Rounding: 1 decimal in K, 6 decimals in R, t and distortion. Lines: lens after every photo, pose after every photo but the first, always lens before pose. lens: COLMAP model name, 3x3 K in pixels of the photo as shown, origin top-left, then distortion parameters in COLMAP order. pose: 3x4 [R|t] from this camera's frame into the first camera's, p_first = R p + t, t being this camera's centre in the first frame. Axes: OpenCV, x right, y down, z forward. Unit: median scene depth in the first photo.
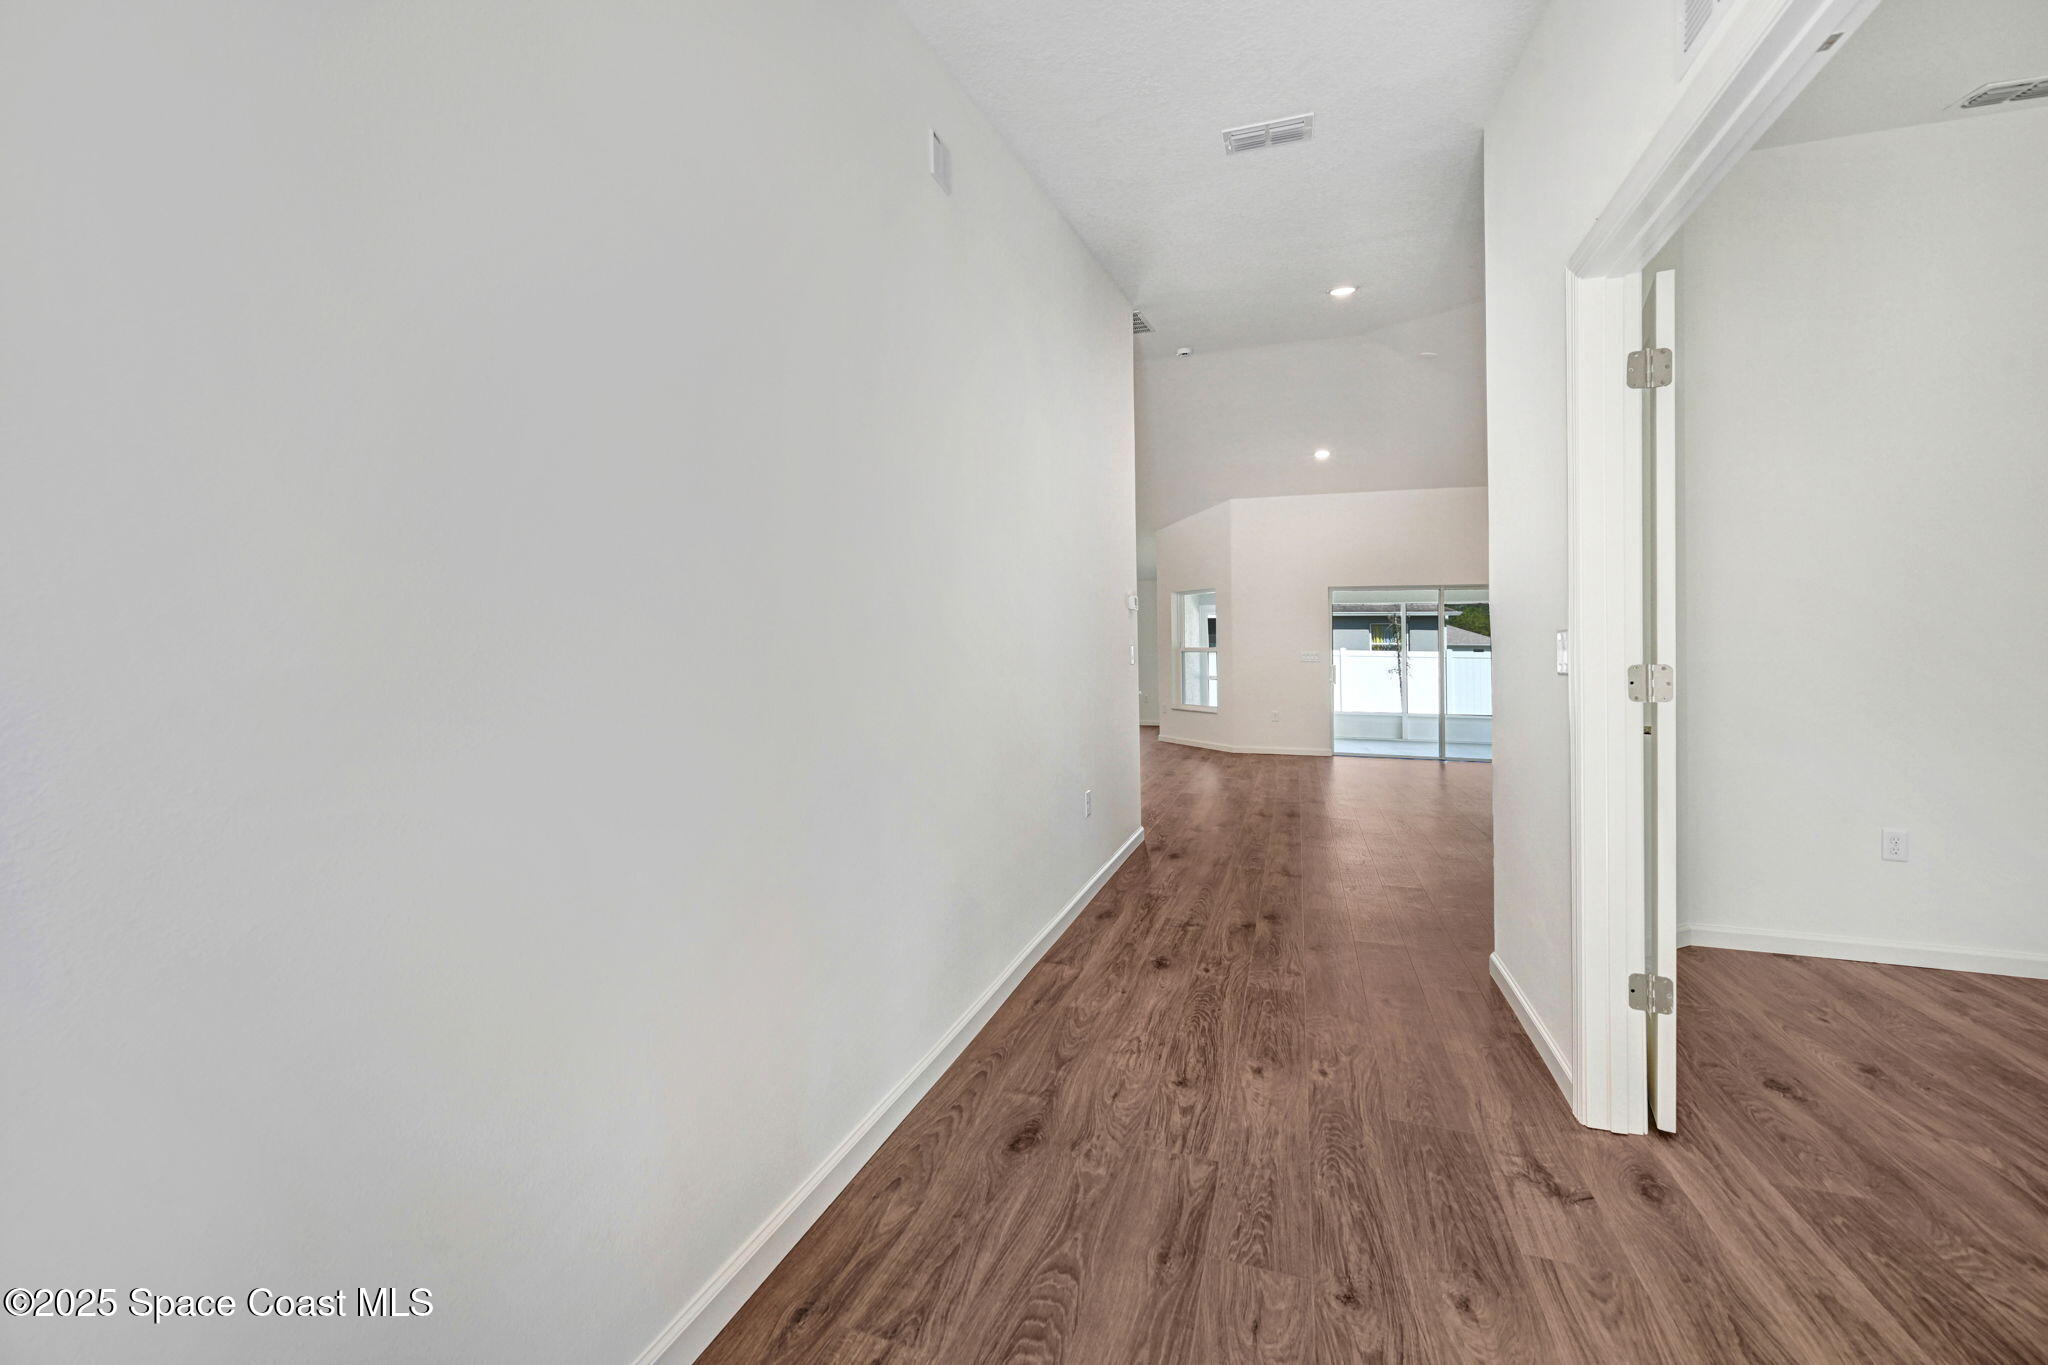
lens RADIAL K [[824.4, 0, 1009.3], [0, 824.4, 655.2], [0, 0, 1]] dist [-0.000009, 0.000157]
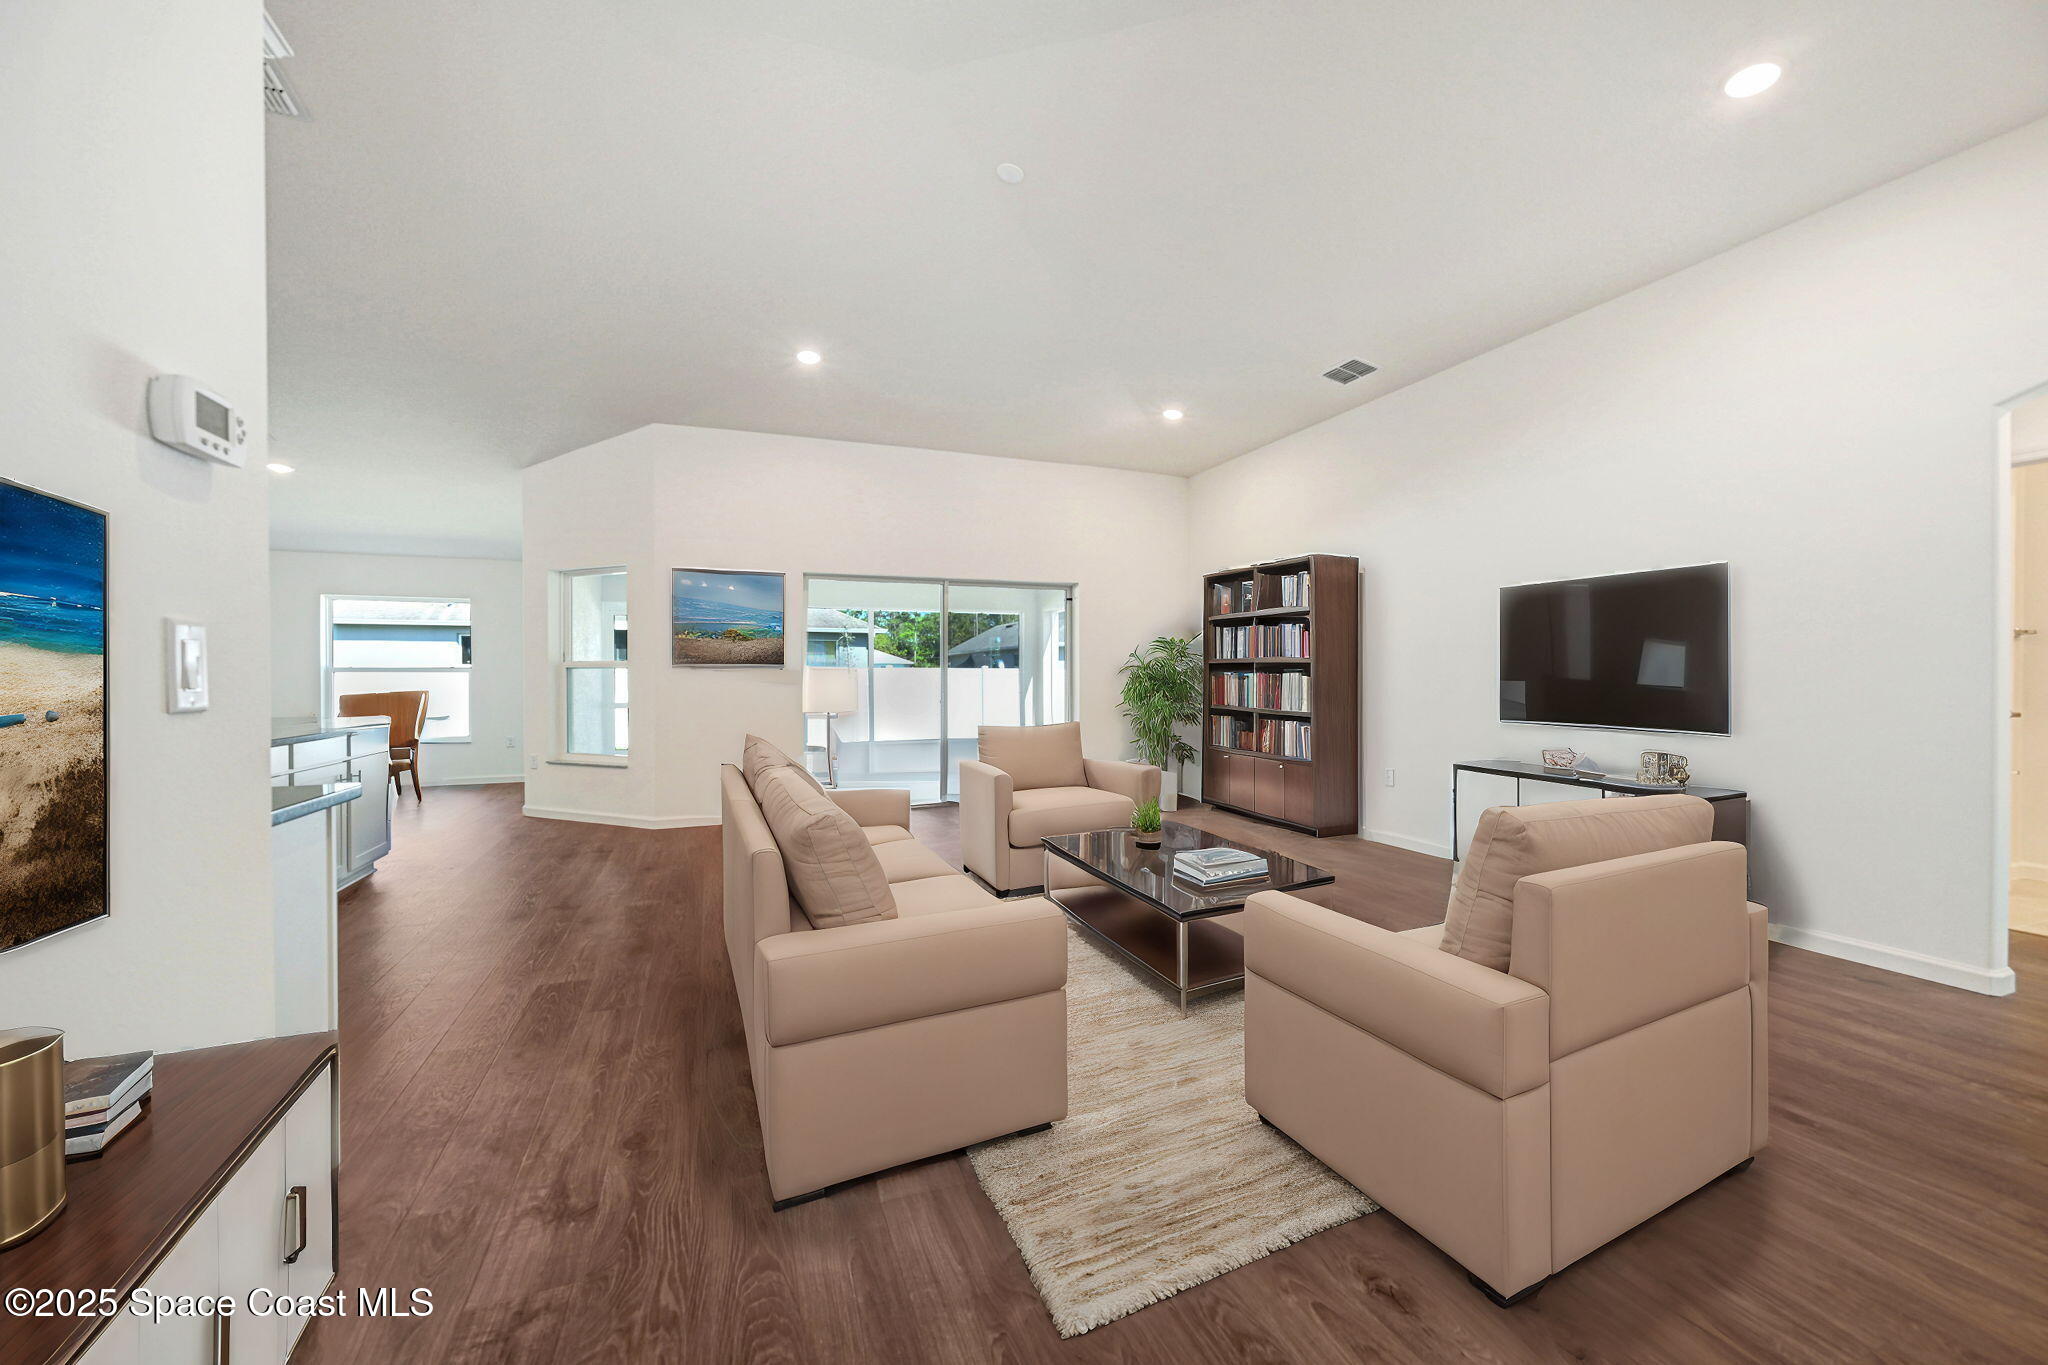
lens RADIAL K [[824.4, 0, 1009.3], [0, 824.4, 655.2], [0, 0, 1]] dist [-0.000009, 0.000157]
pose [[0.776816, 0.007065, 0.629688, 0.074942], [0.005198, 0.999831, -0.017630, -0.001122], [-0.629706, 0.016968, 0.776648, 0.301339]]
